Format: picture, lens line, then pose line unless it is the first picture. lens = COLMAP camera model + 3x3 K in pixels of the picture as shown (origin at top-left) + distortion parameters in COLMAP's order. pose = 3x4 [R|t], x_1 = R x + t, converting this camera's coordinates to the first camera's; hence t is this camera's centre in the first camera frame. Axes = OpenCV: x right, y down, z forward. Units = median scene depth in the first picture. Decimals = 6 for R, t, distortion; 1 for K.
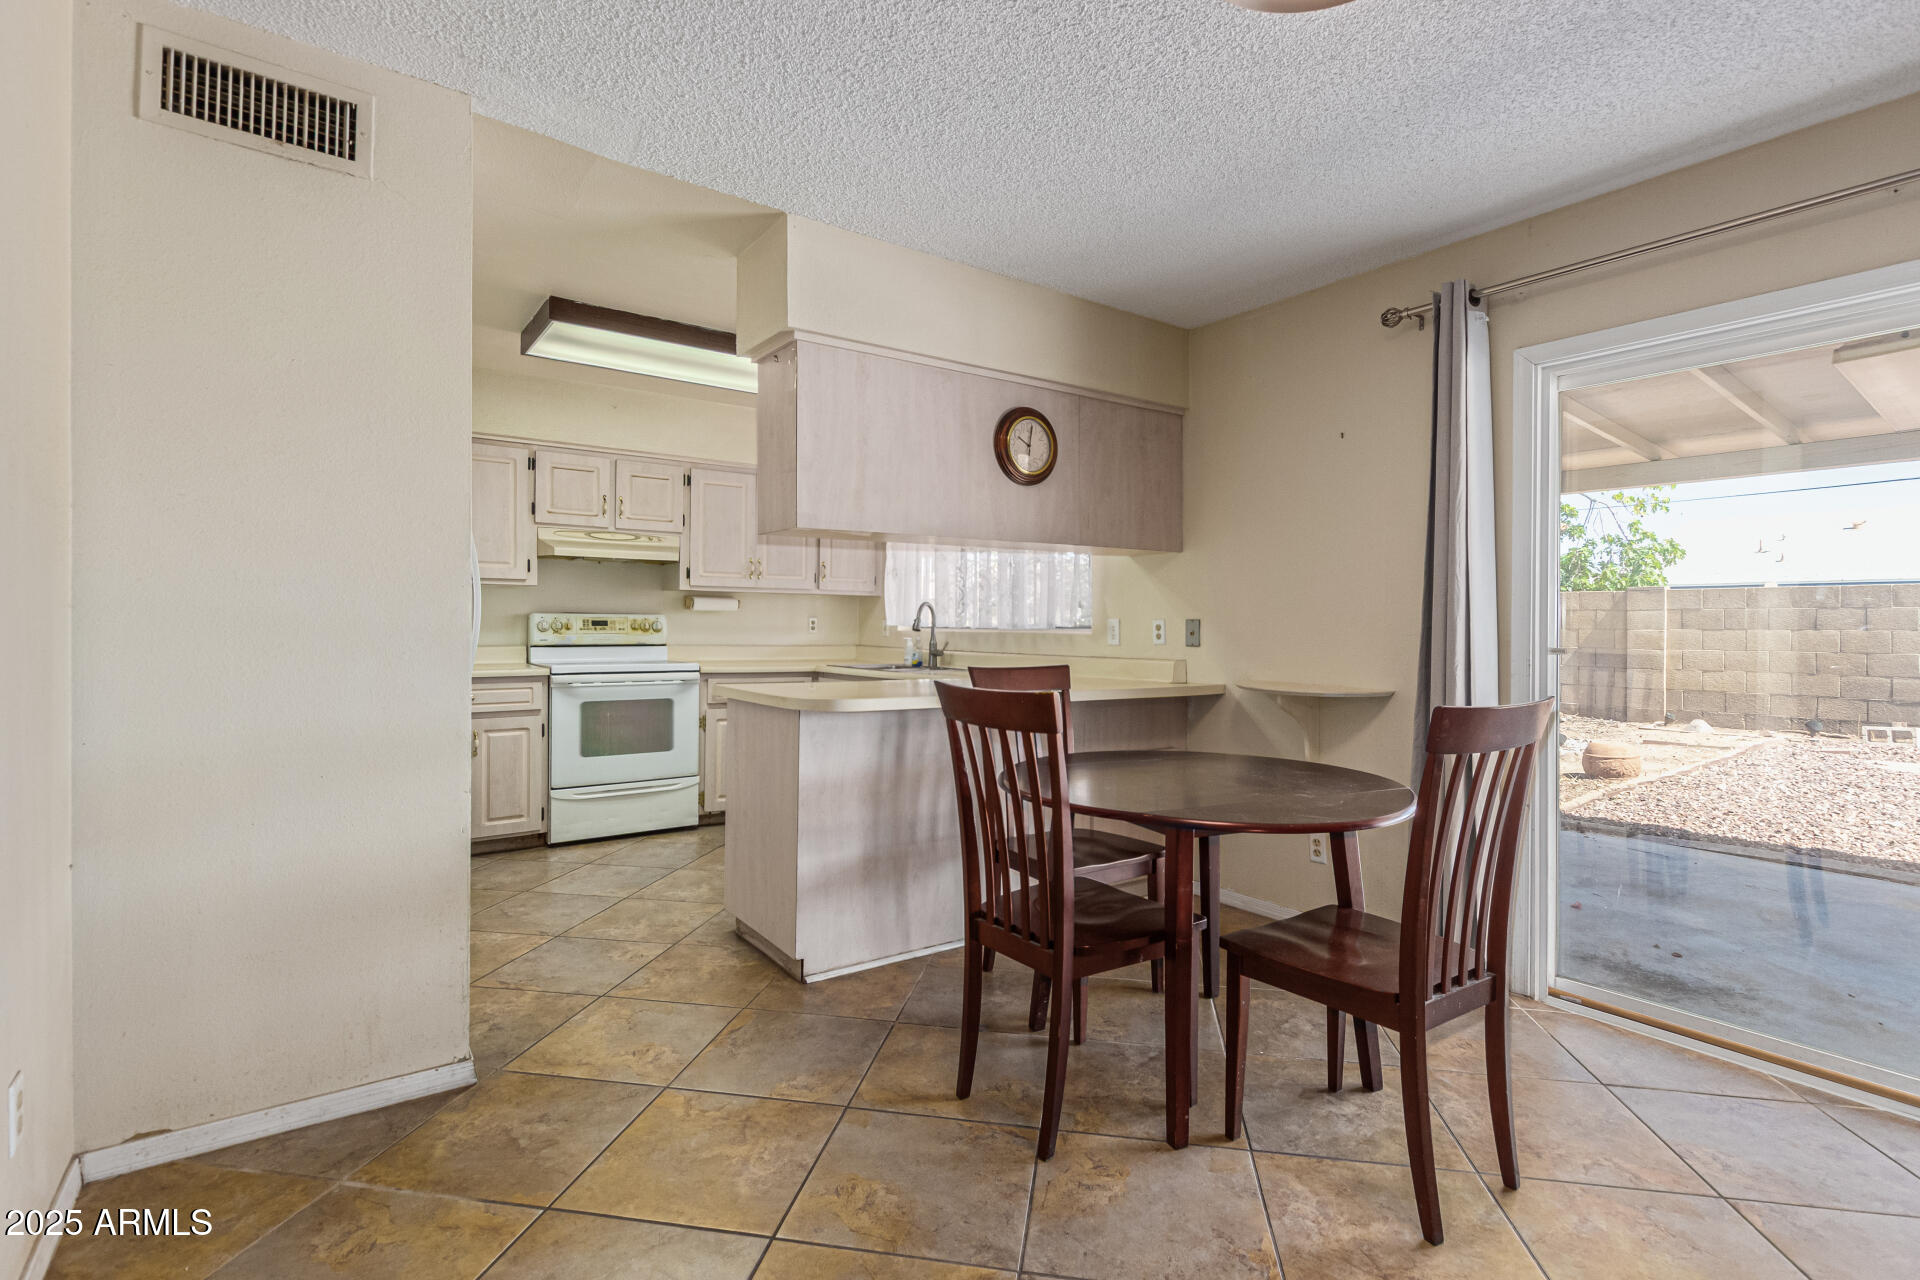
lens RADIAL K [[886.2, 0, 955.1], [0, 886.2, 627.6], [0, 0, 1]] dist [0.008171, -0.004181]
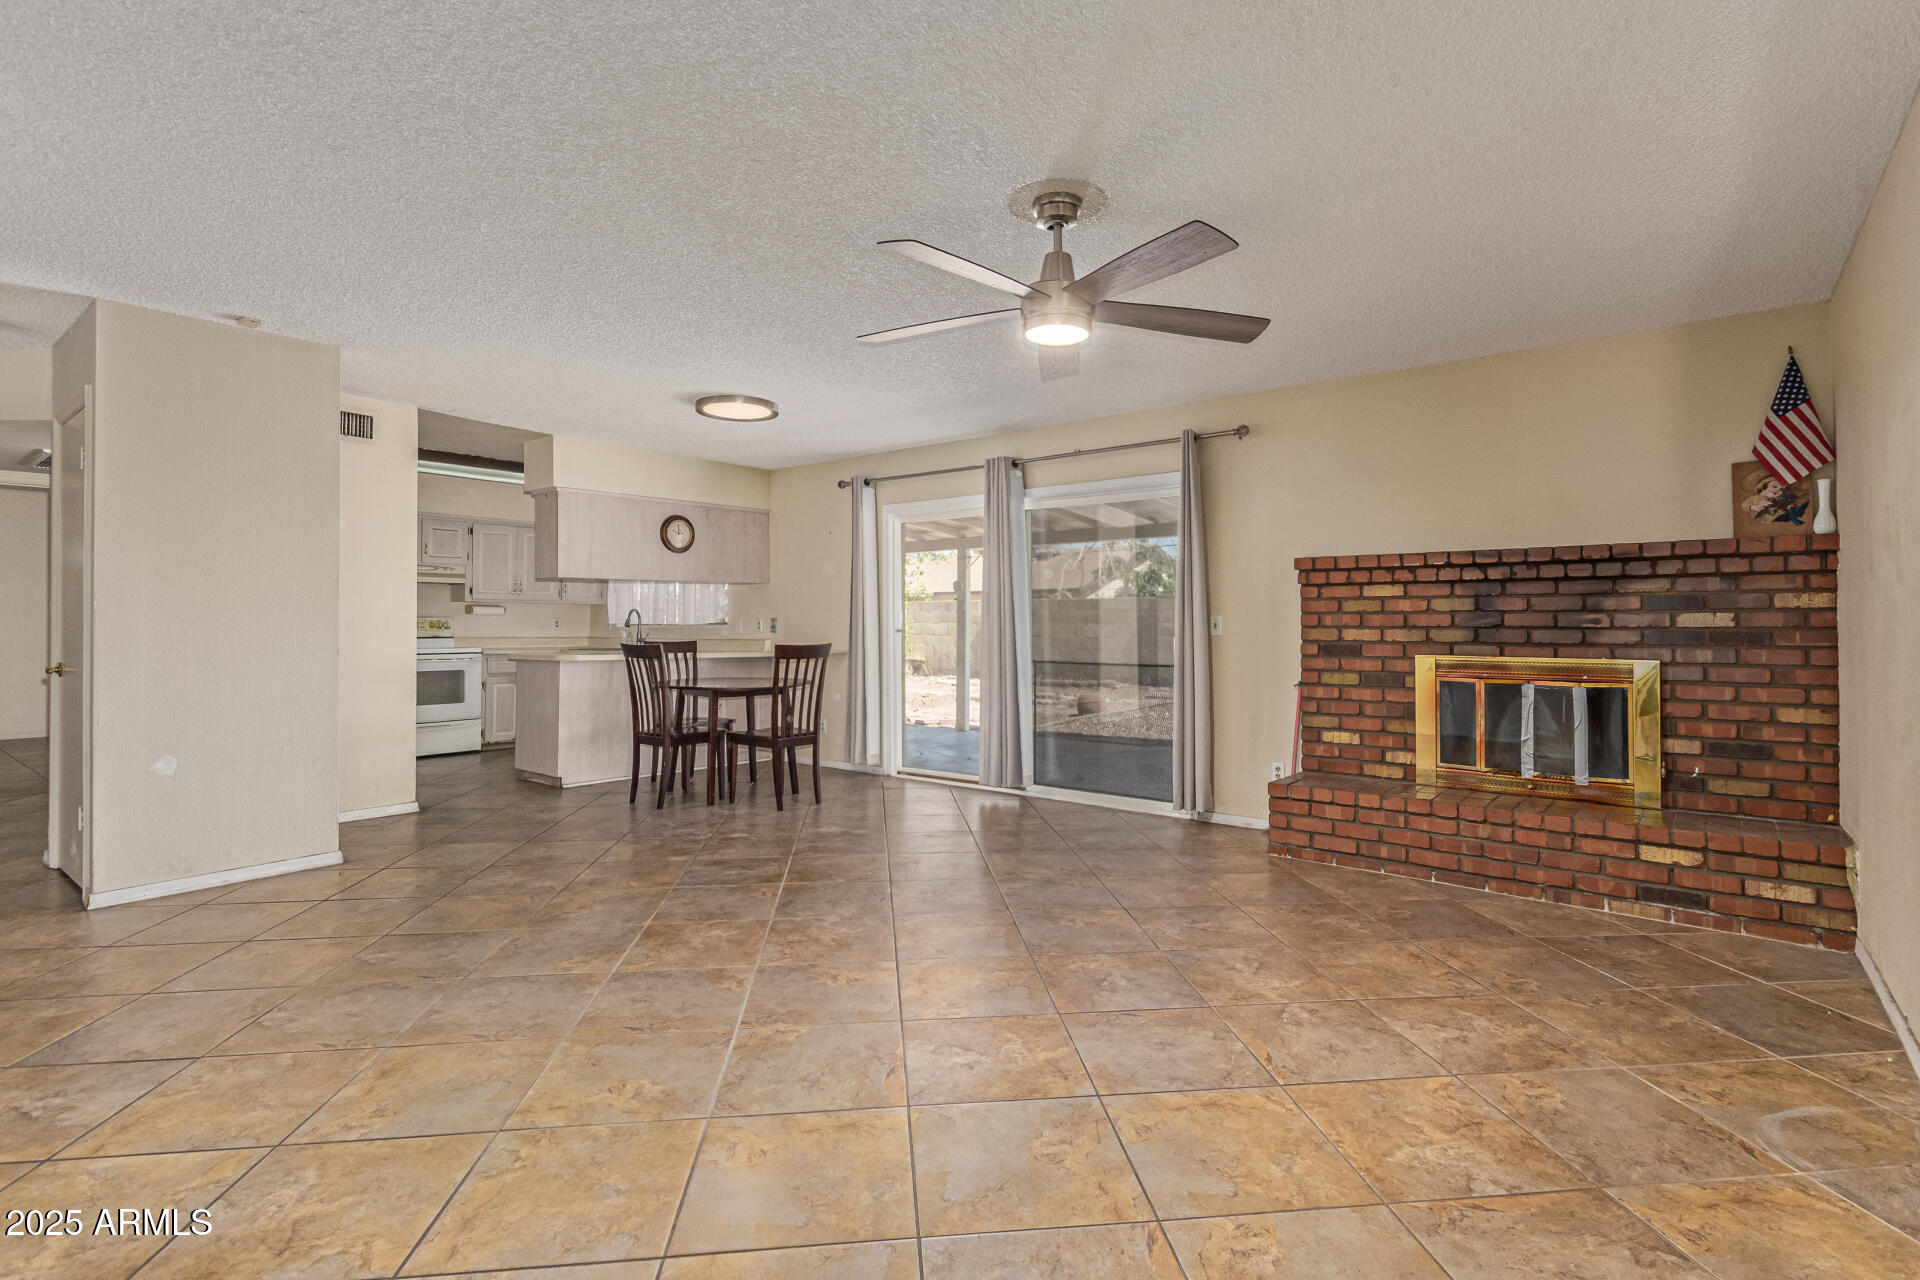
lens RADIAL K [[886.2, 0, 980.9], [0, 886.2, 614.6], [0, 0, 1]] dist [0.008171, -0.004181]
pose [[0.955246, -0.009182, 0.295671, 0.136441], [0.012588, 0.999875, -0.009618, 0.009181], [-0.295545, 0.012910, 0.955241, -1.117588]]
